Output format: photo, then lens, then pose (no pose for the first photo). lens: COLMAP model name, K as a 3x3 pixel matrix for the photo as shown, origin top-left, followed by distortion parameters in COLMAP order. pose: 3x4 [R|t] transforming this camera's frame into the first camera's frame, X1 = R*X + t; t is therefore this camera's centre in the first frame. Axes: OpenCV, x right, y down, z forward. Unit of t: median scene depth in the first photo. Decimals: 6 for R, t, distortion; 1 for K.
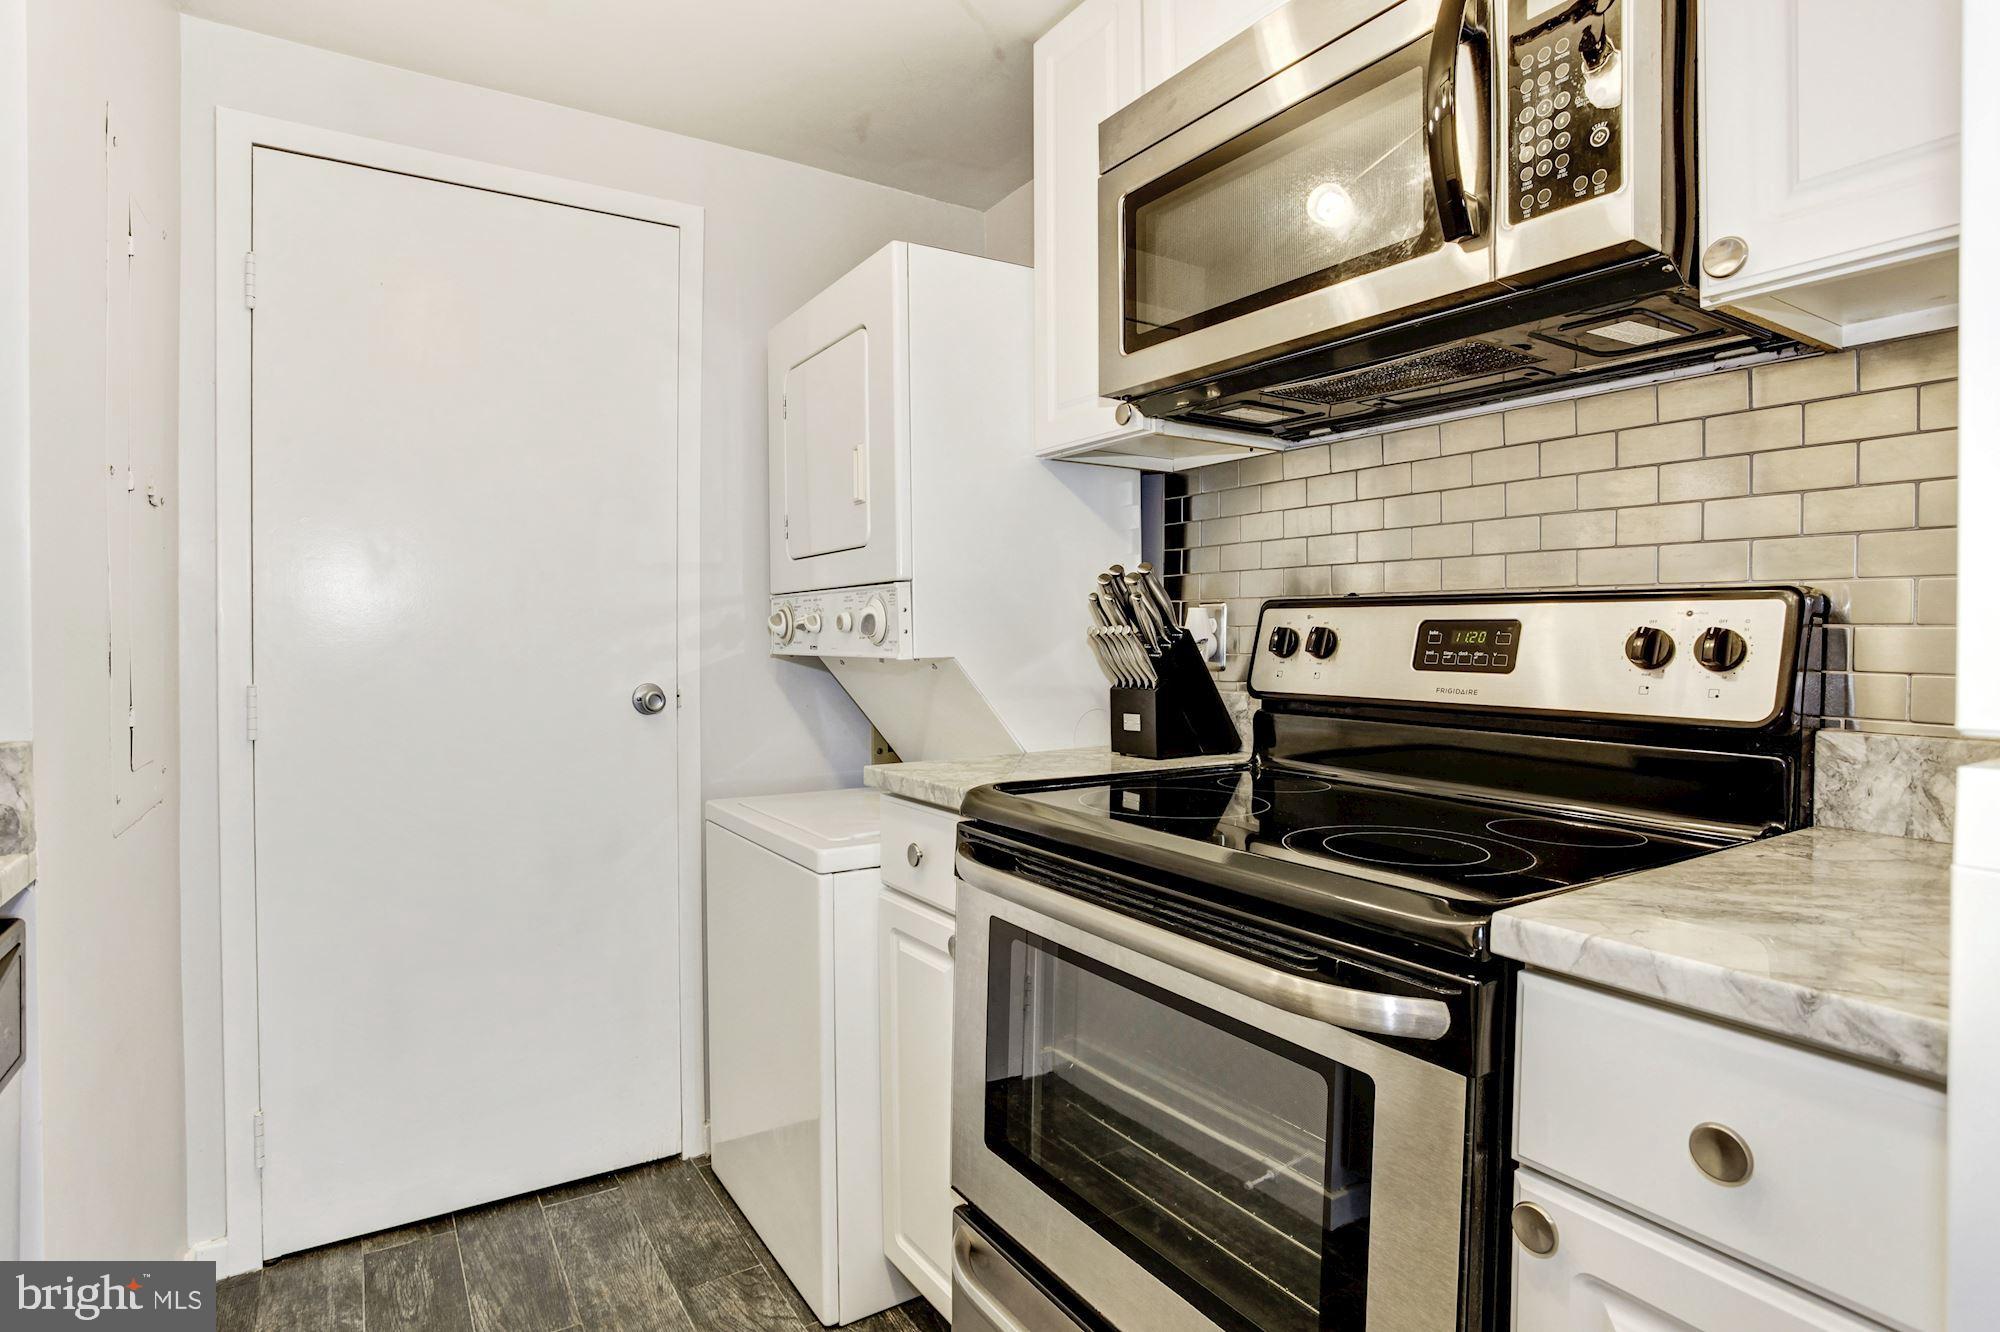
lens RADIAL K [[1047.2, 0, 1003.2], [0, 1047.2, 645.7], [0, 0, 1]] dist [-0.032202, 0.003448]
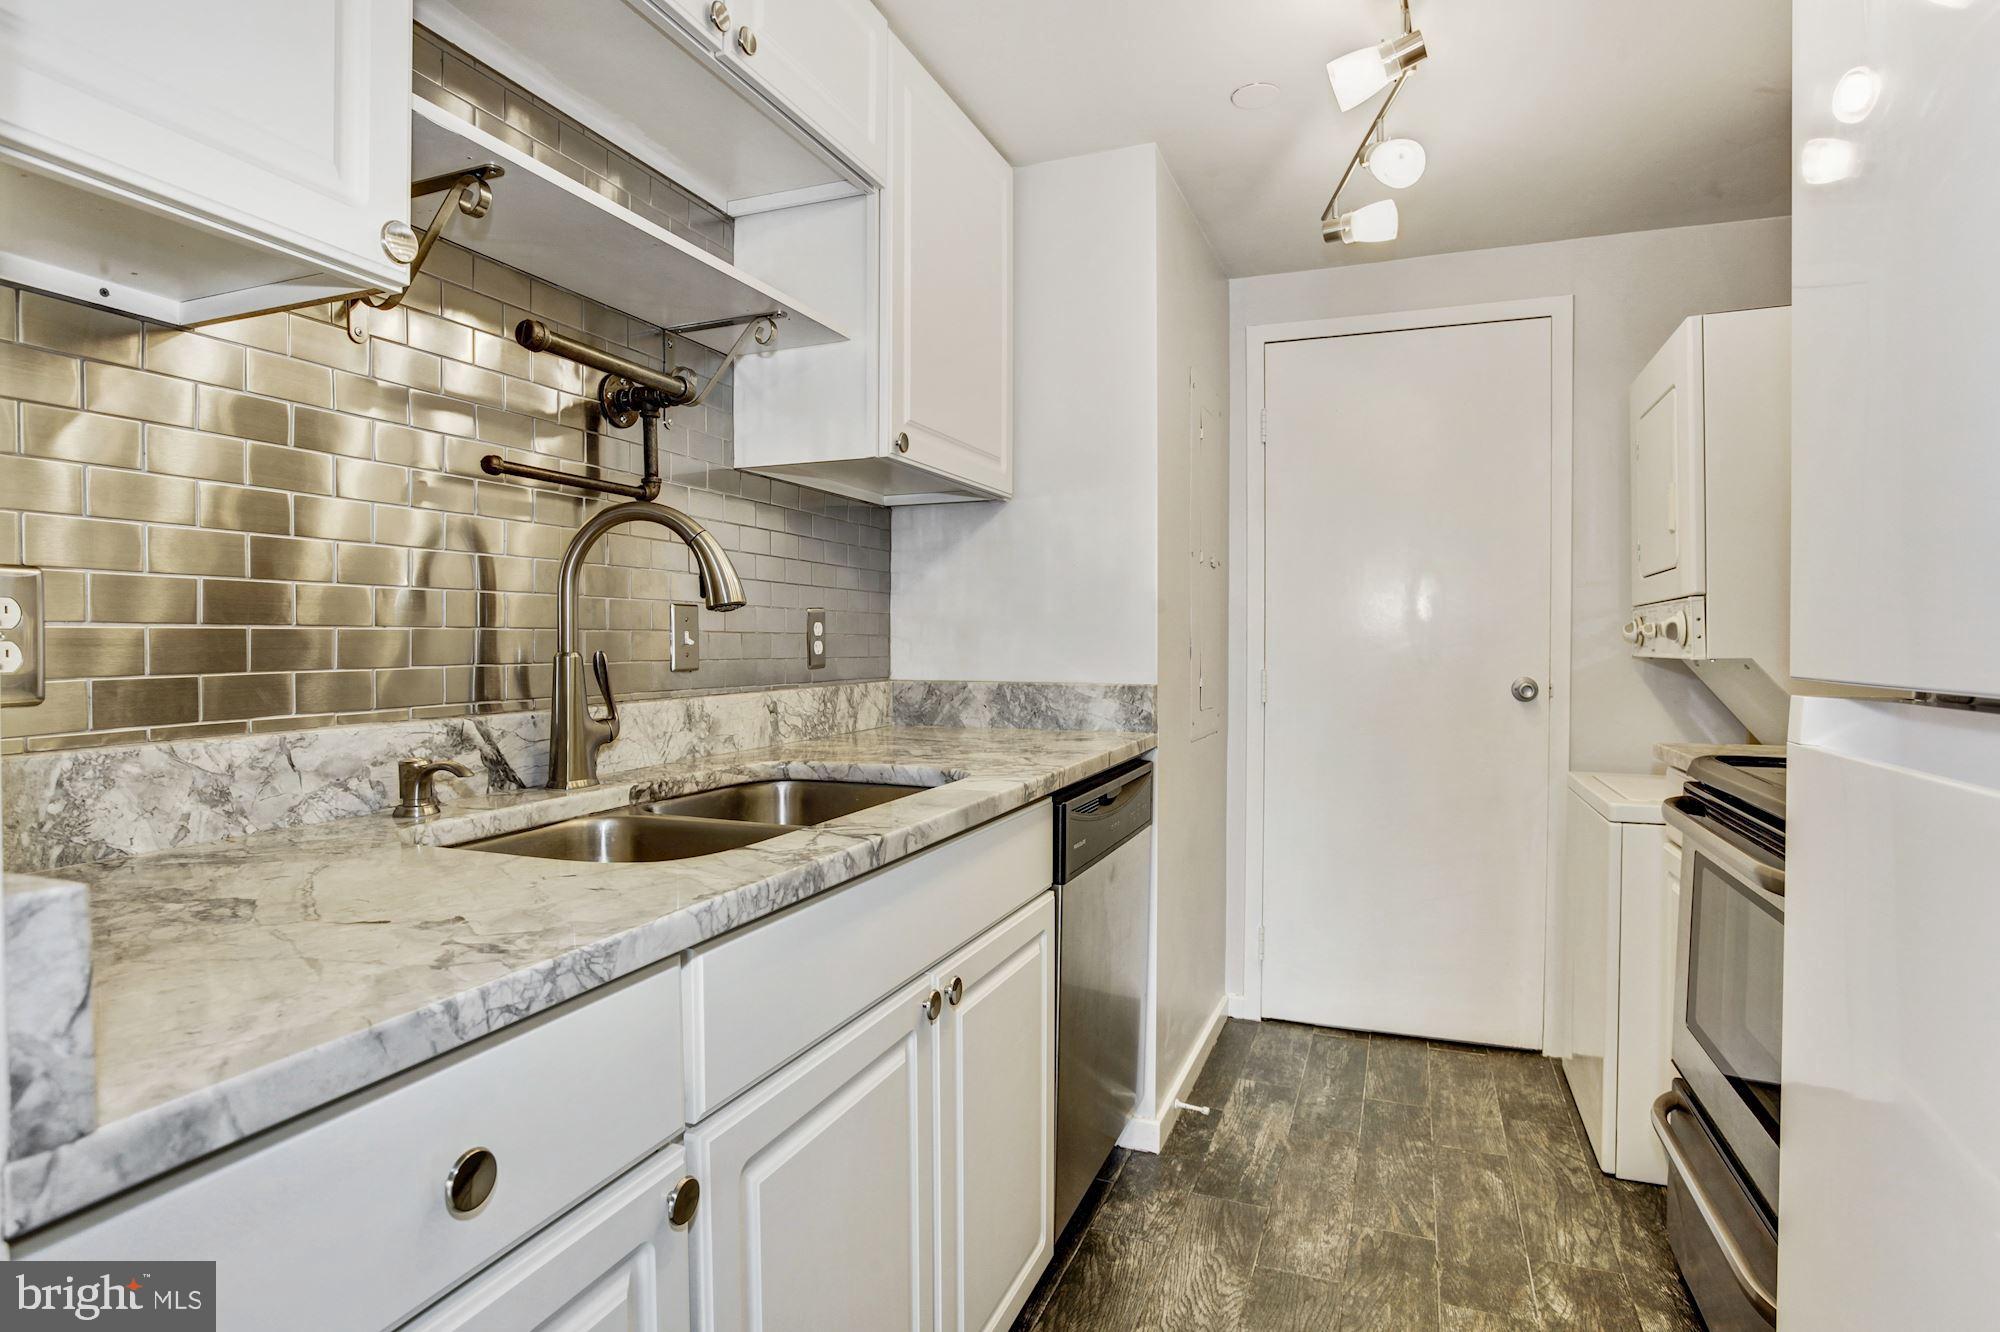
lens RADIAL K [[1047.2, 0, 999.5], [0, 1047.2, 657.6], [0, 0, 1]] dist [-0.032202, 0.003448]
pose [[0.596630, 0.013925, -0.802396, 0.352310], [-0.012790, 0.999887, 0.007843, 0.010984], [0.802415, 0.005584, 0.596740, -0.334865]]
